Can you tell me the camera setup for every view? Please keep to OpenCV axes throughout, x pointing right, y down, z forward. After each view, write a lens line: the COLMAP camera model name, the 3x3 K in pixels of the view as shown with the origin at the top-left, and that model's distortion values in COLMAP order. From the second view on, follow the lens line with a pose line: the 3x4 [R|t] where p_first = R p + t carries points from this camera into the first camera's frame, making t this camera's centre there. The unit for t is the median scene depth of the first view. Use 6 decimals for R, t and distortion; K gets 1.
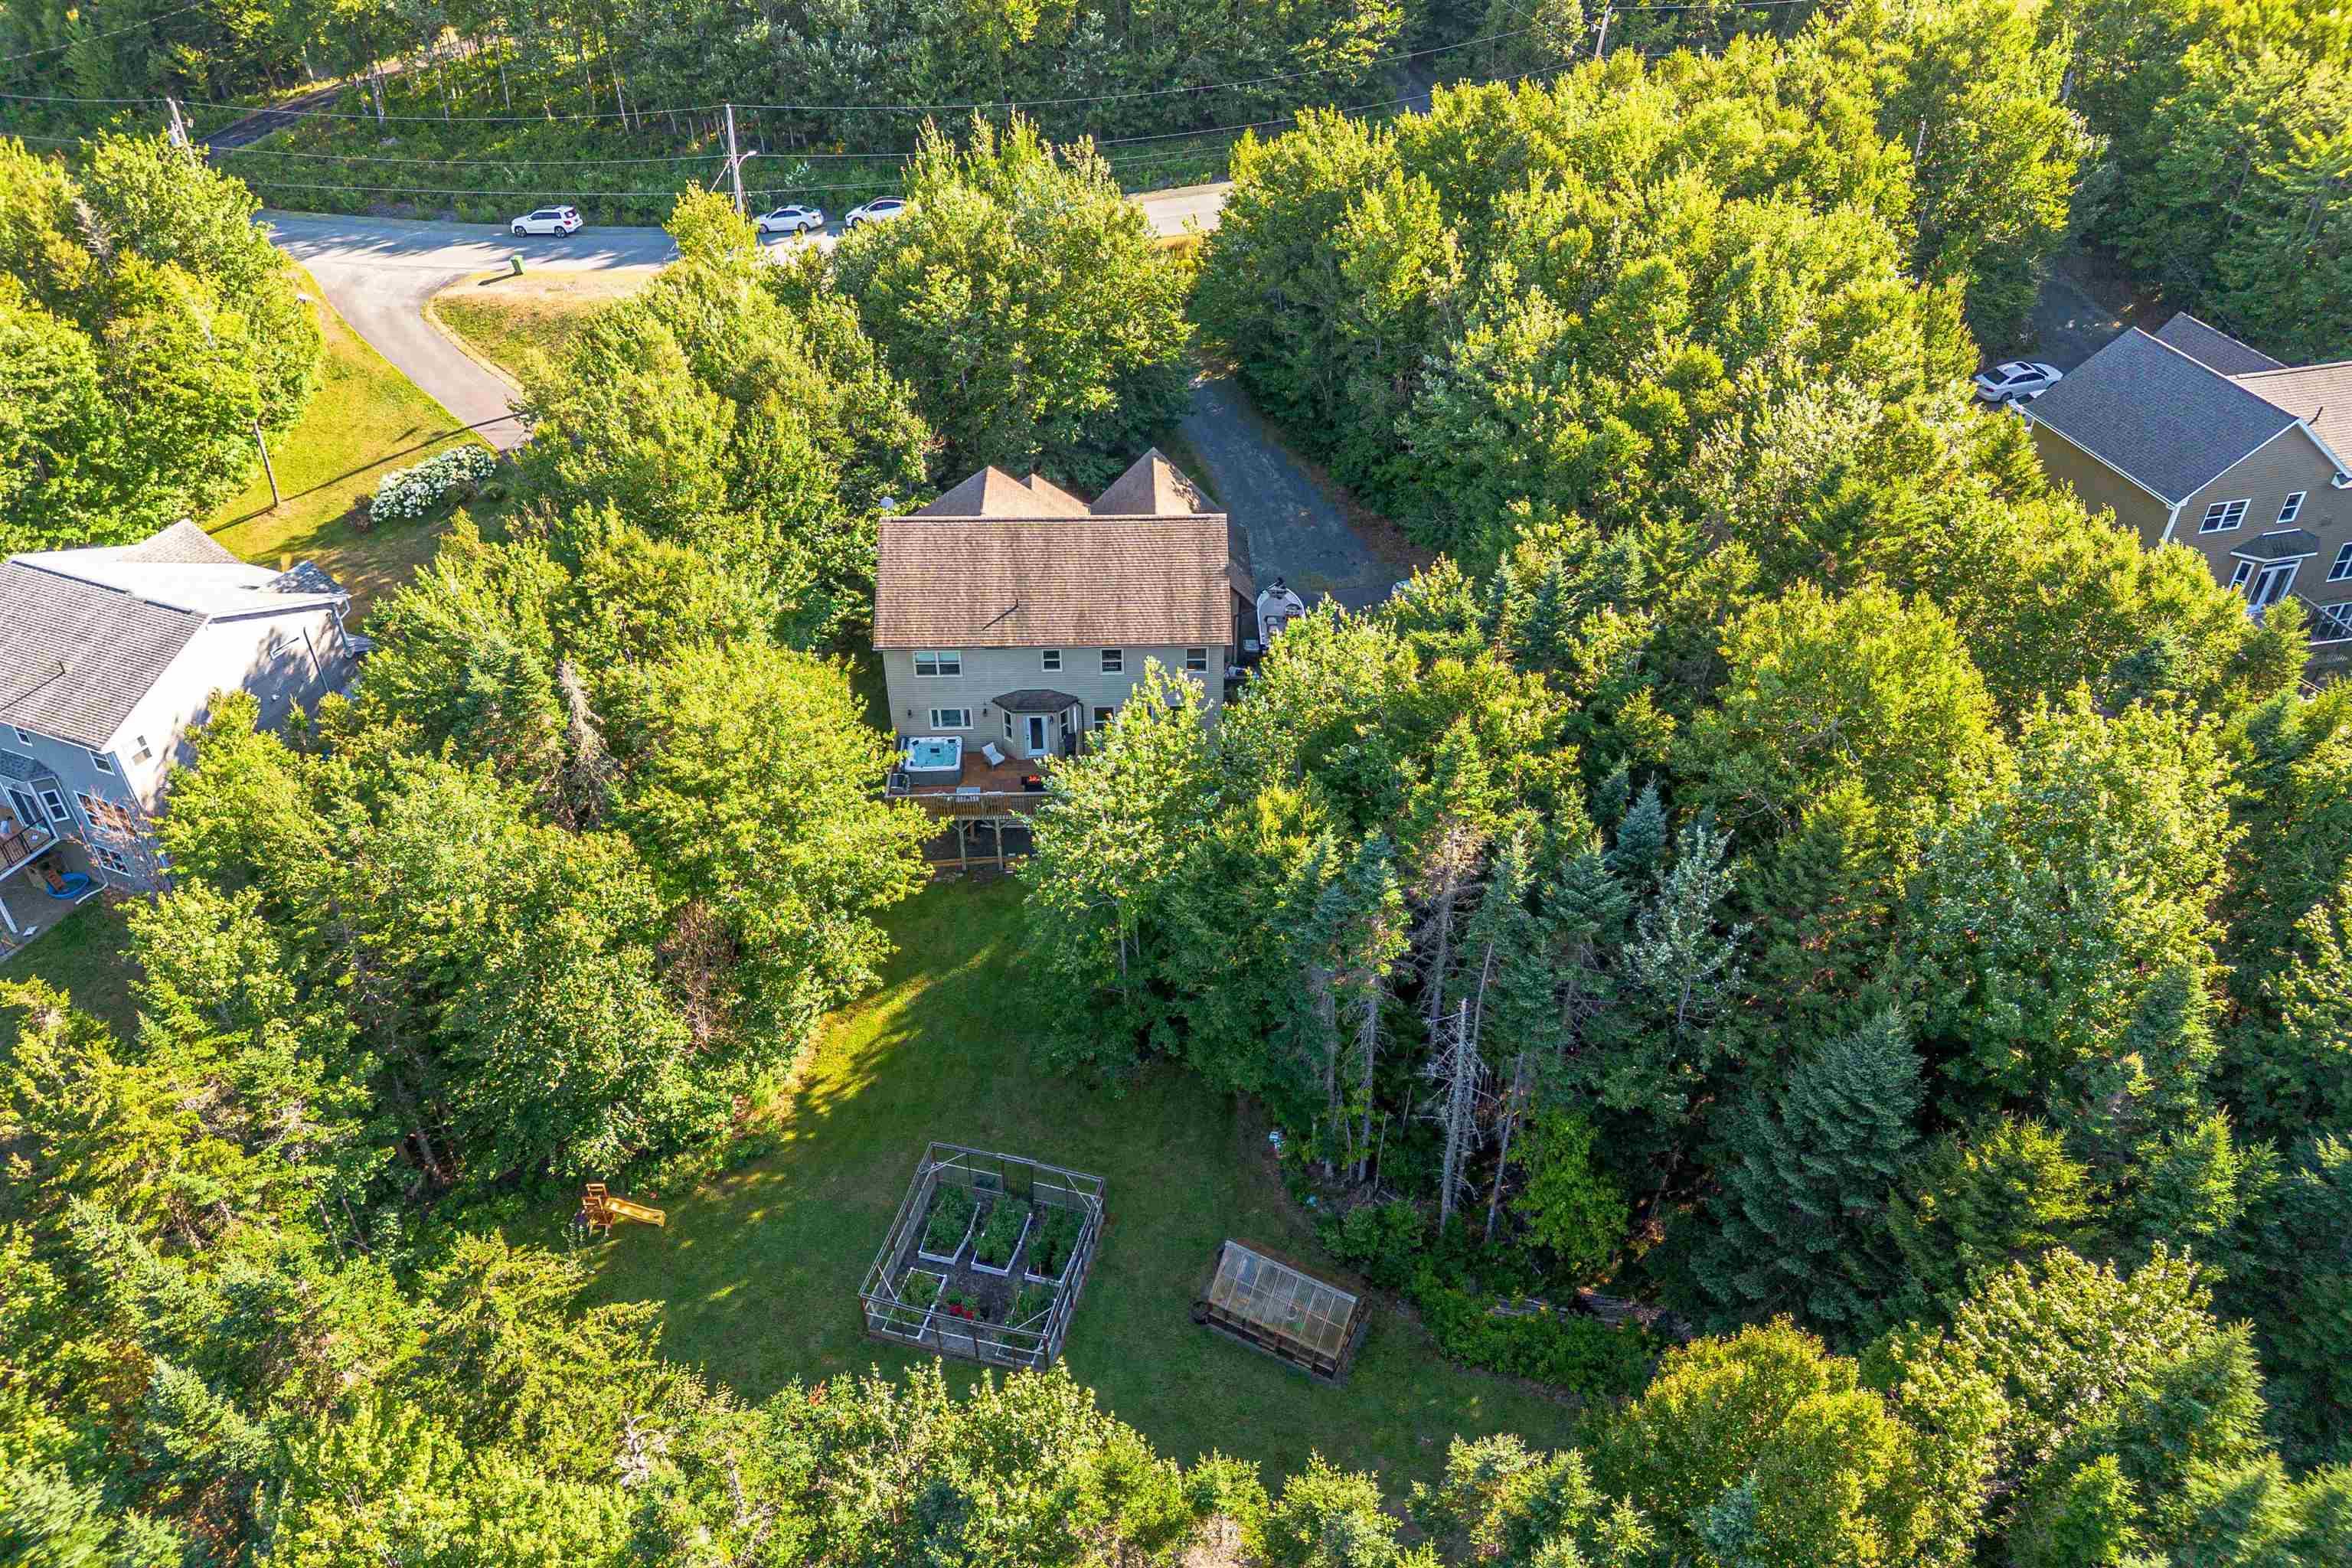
lens RADIAL K [[1651.8, 0, 1176.0], [0, 1651.8, 784.0], [0, 0, 1]] dist [0.025302, -0.001351]
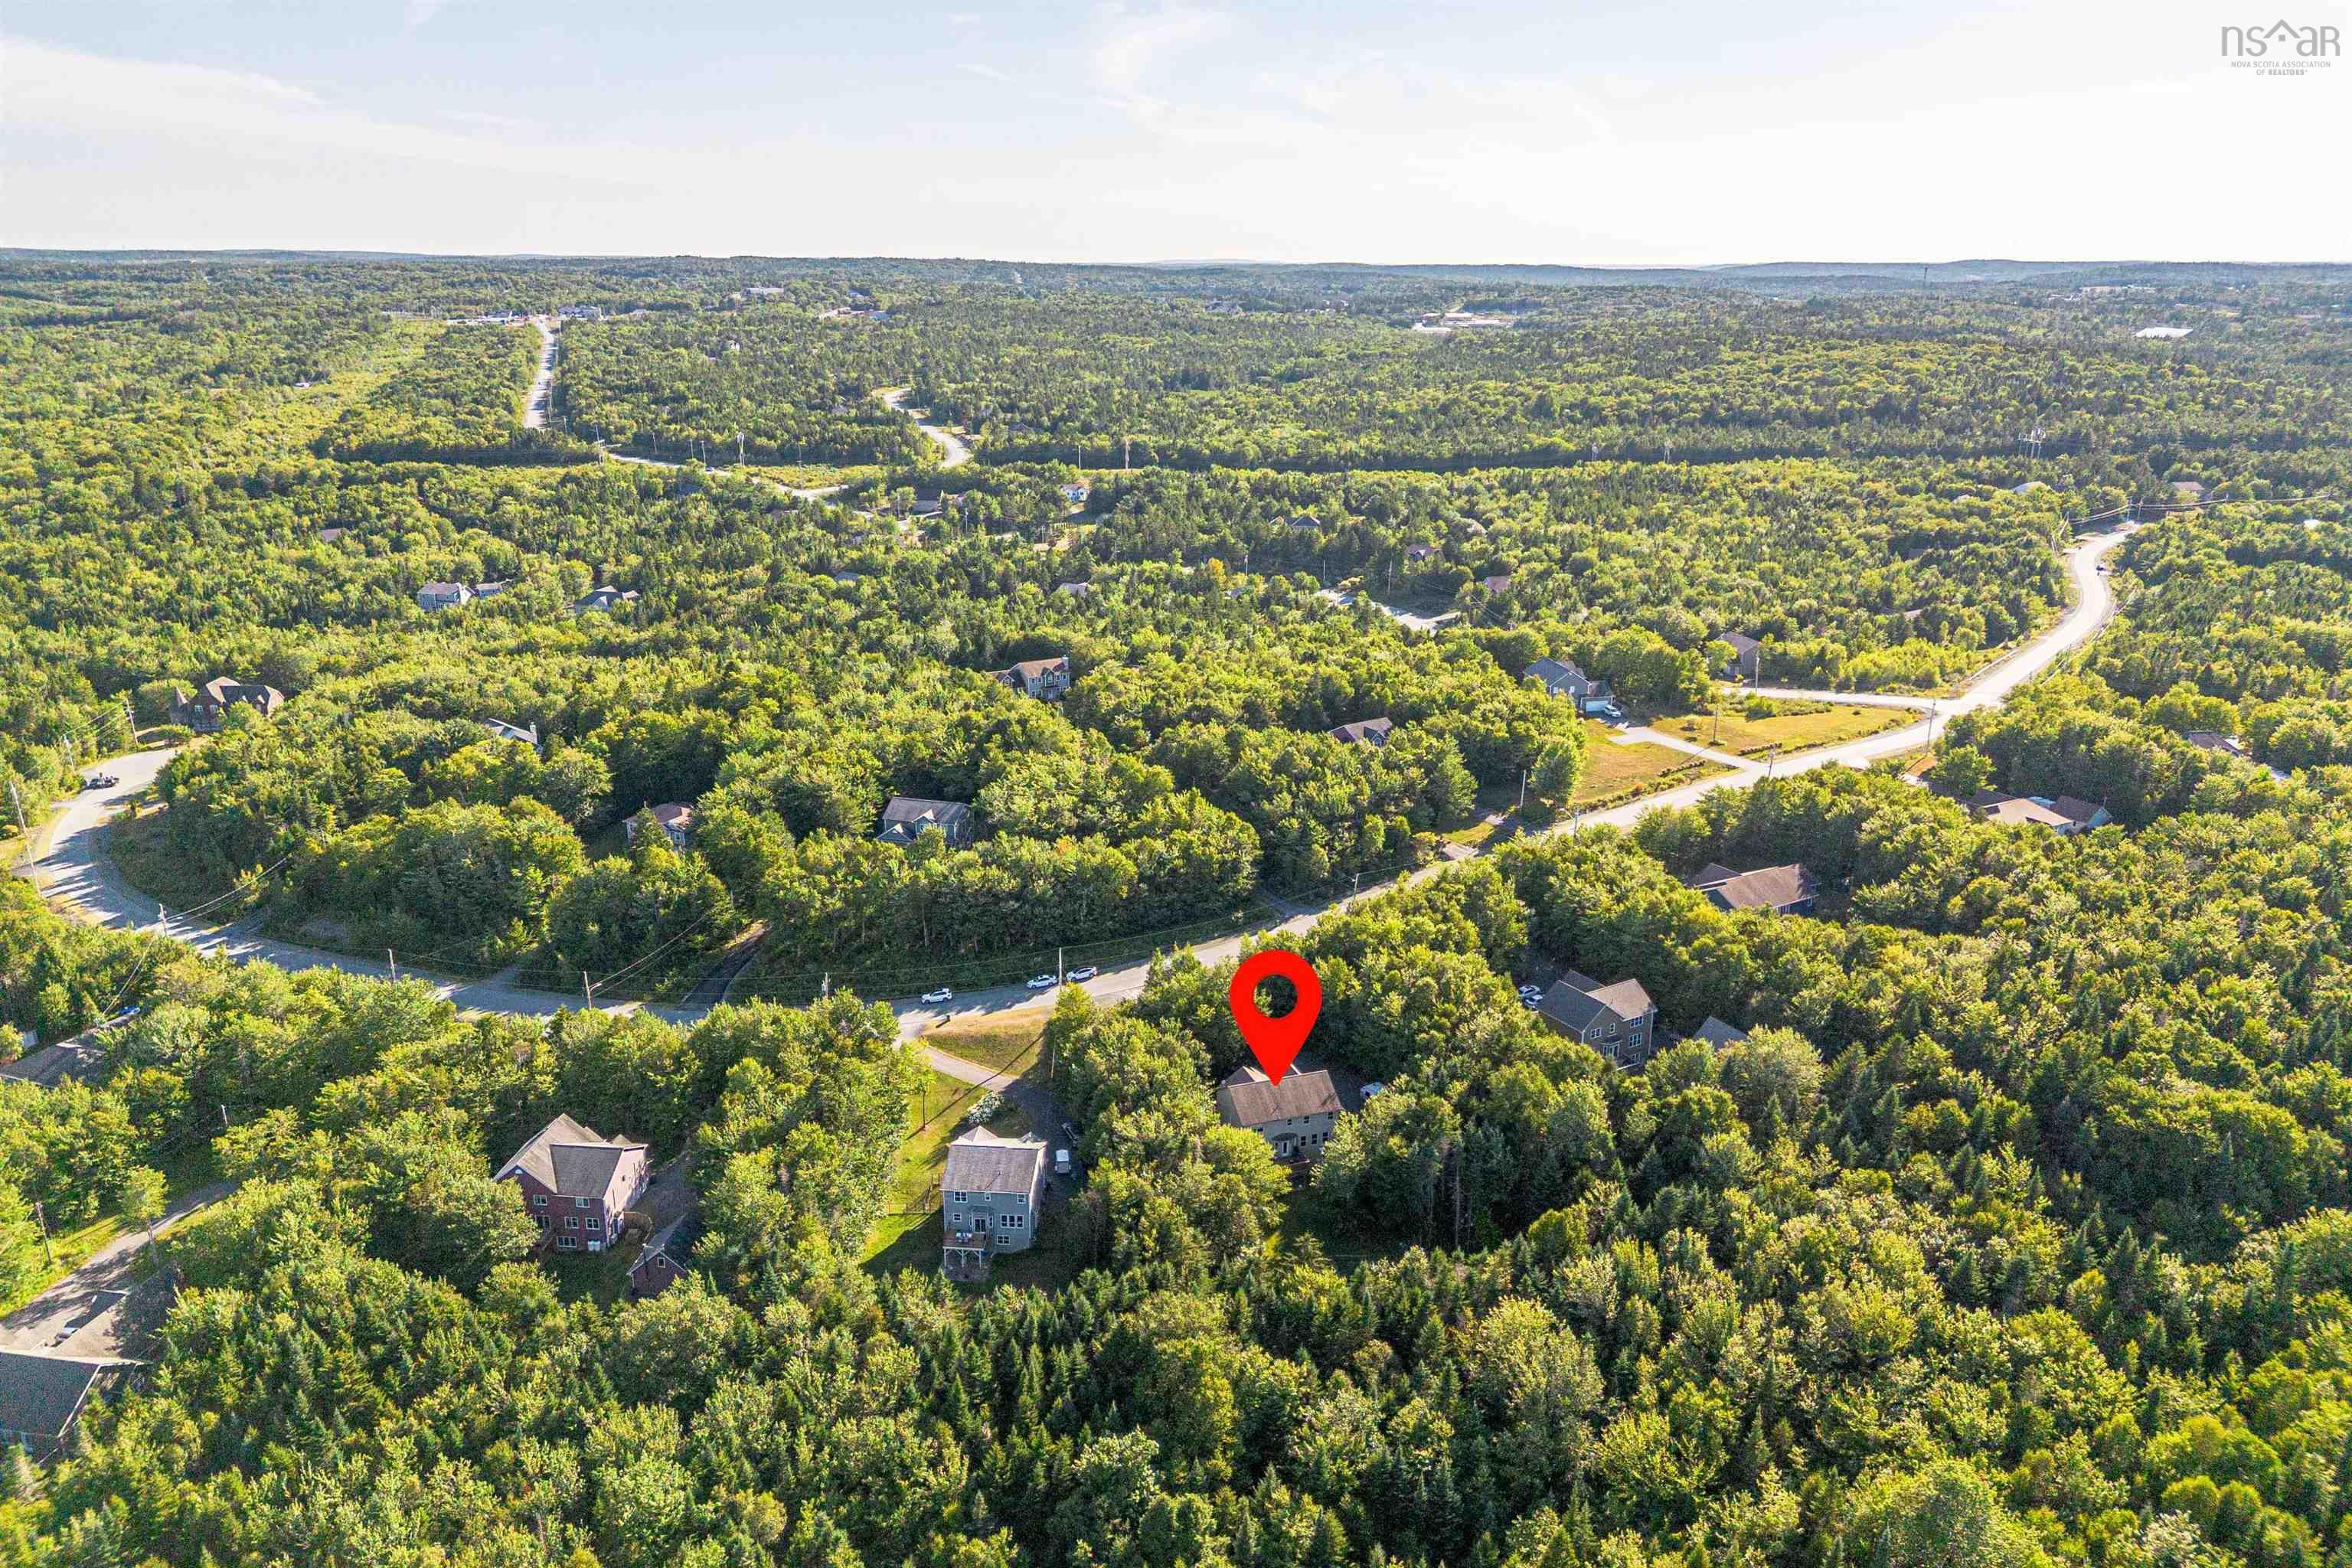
lens RADIAL K [[1651.8, 0, 1176.0], [0, 1651.8, 784.0], [0, 0, 1]] dist [0.025302, -0.001351]
pose [[0.955963, -0.090303, 0.279249, -1.124292], [0.180144, 0.931703, -0.315400, 0.287510], [-0.231696, 0.351816, 0.906941, -2.107941]]
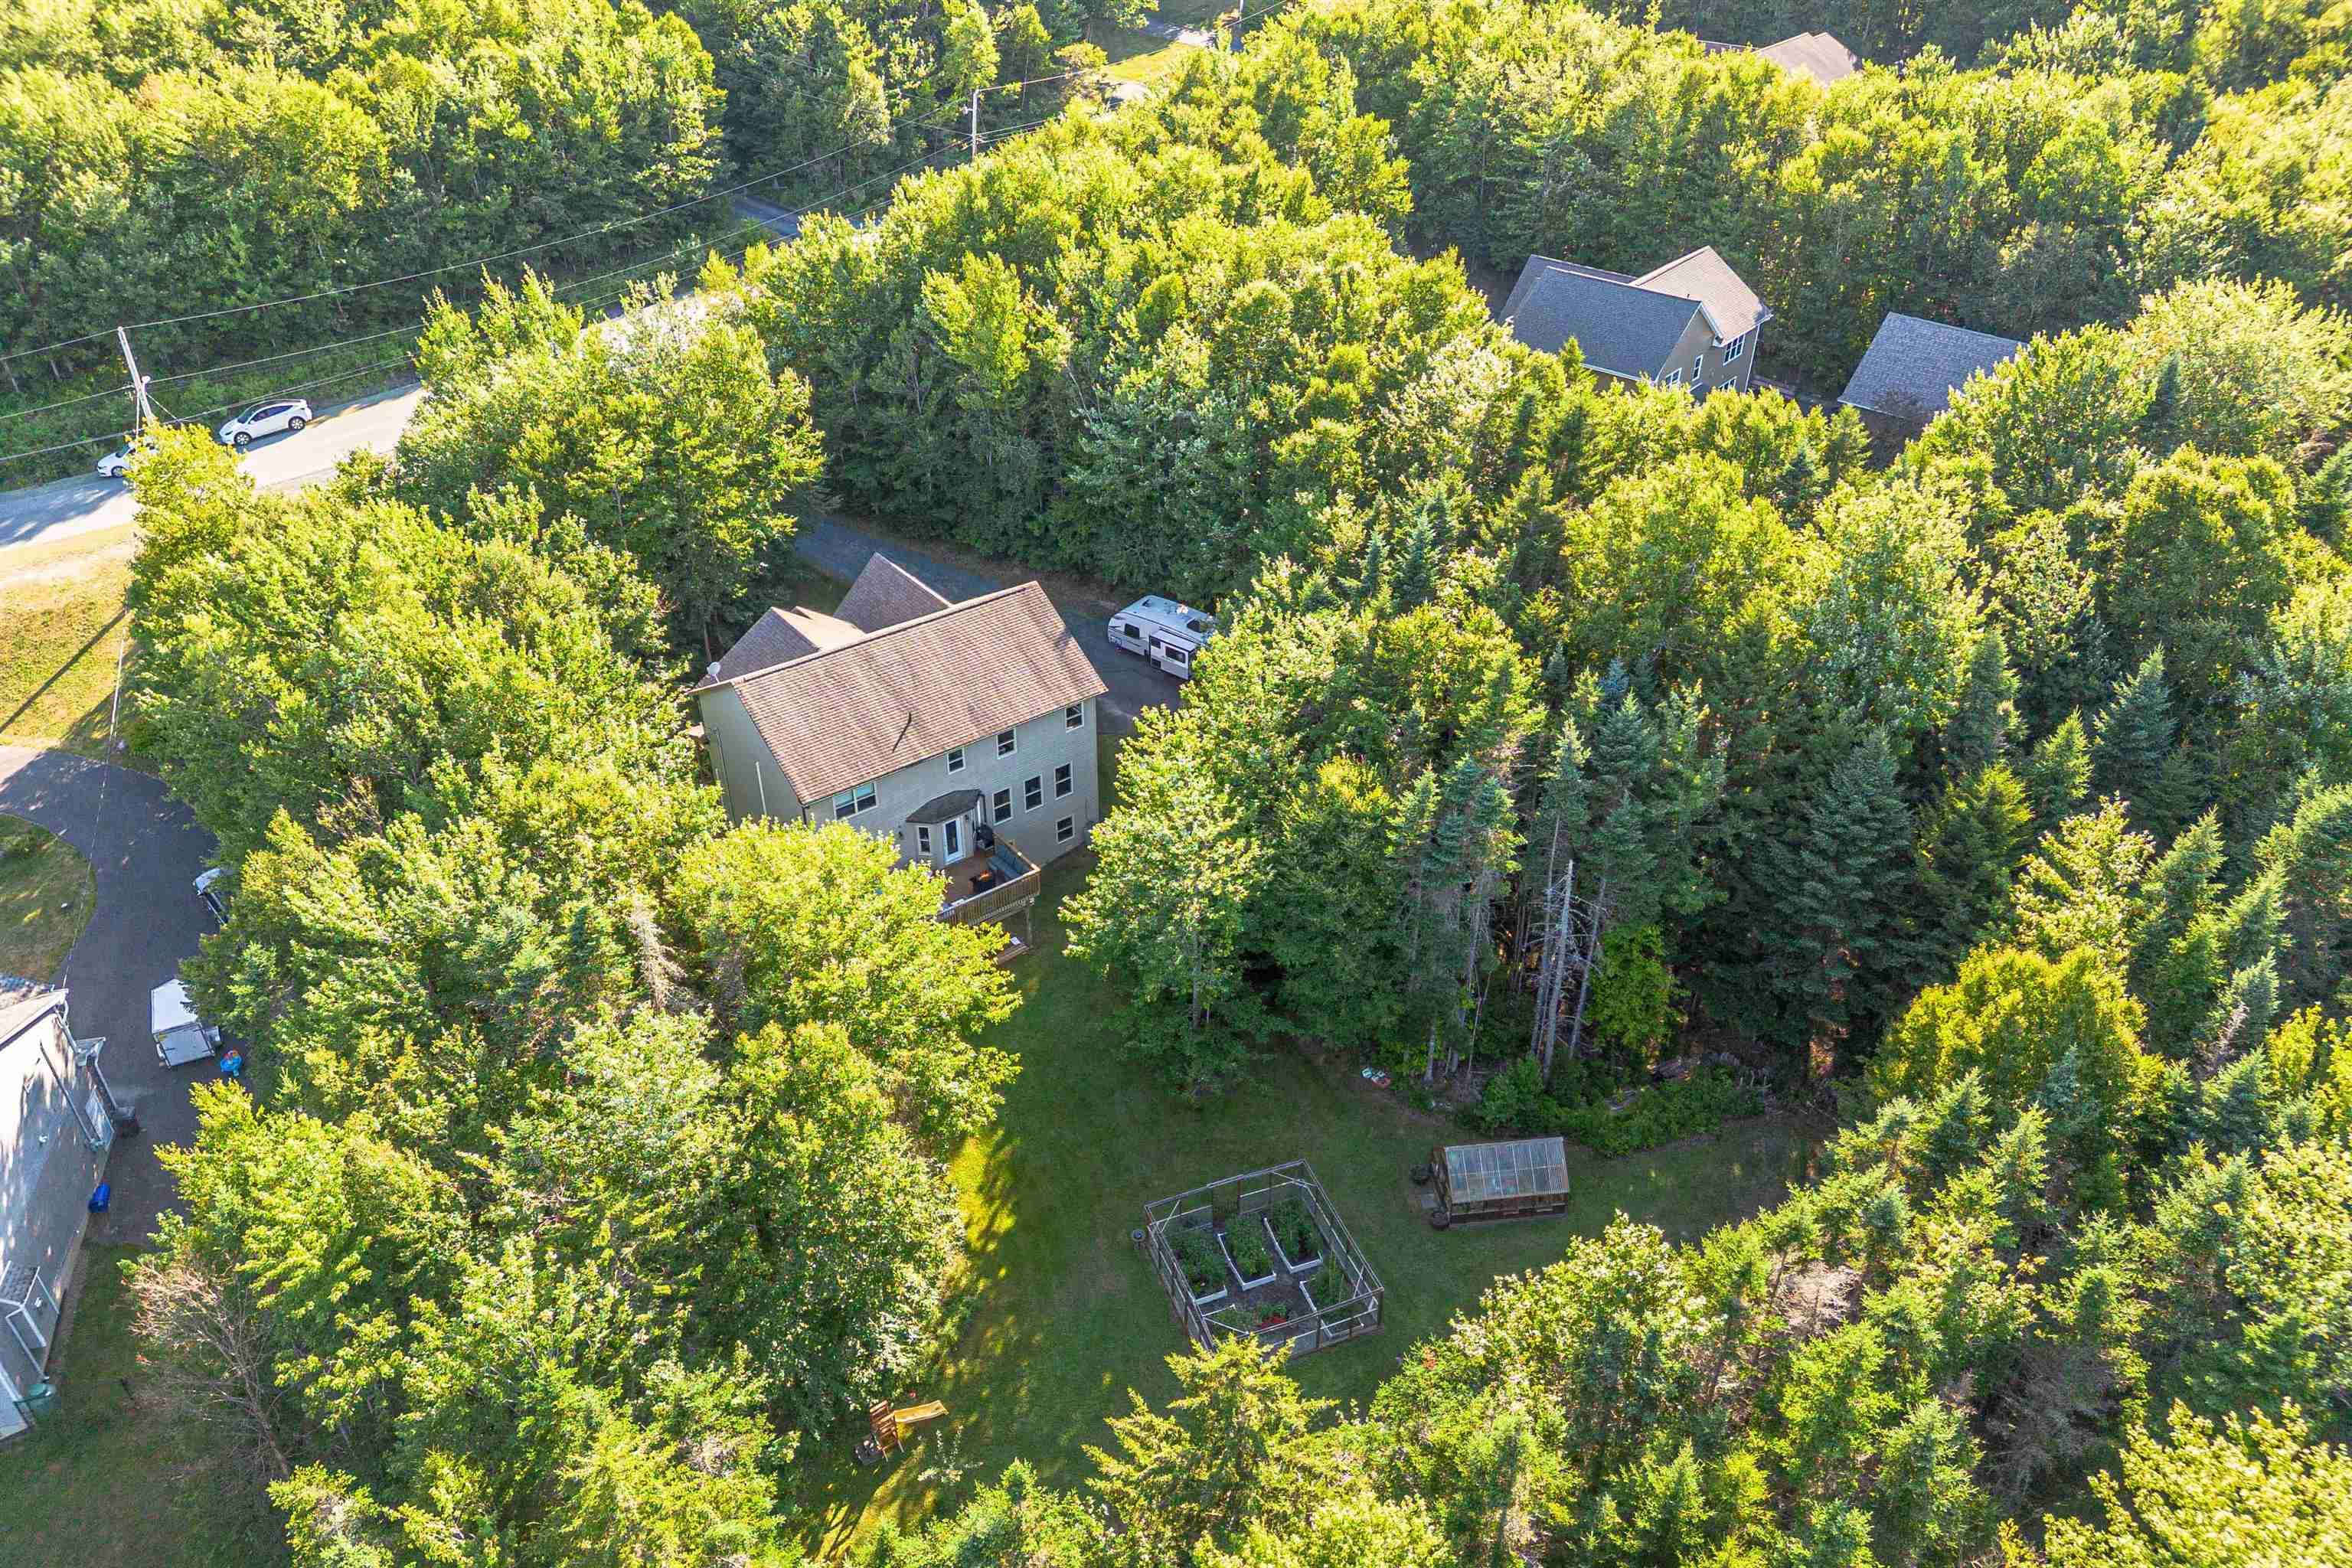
lens RADIAL K [[1673.1, 0, 1215.9], [0, 1673.1, 786.0], [0, 0, 1]] dist [0.072416, -0.001010]
pose [[0.805697, -0.331276, 0.491028, -0.453780], [0.357095, 0.933052, 0.043556, -0.047888], [-0.472583, 0.140251, 0.870054, 0.028986]]
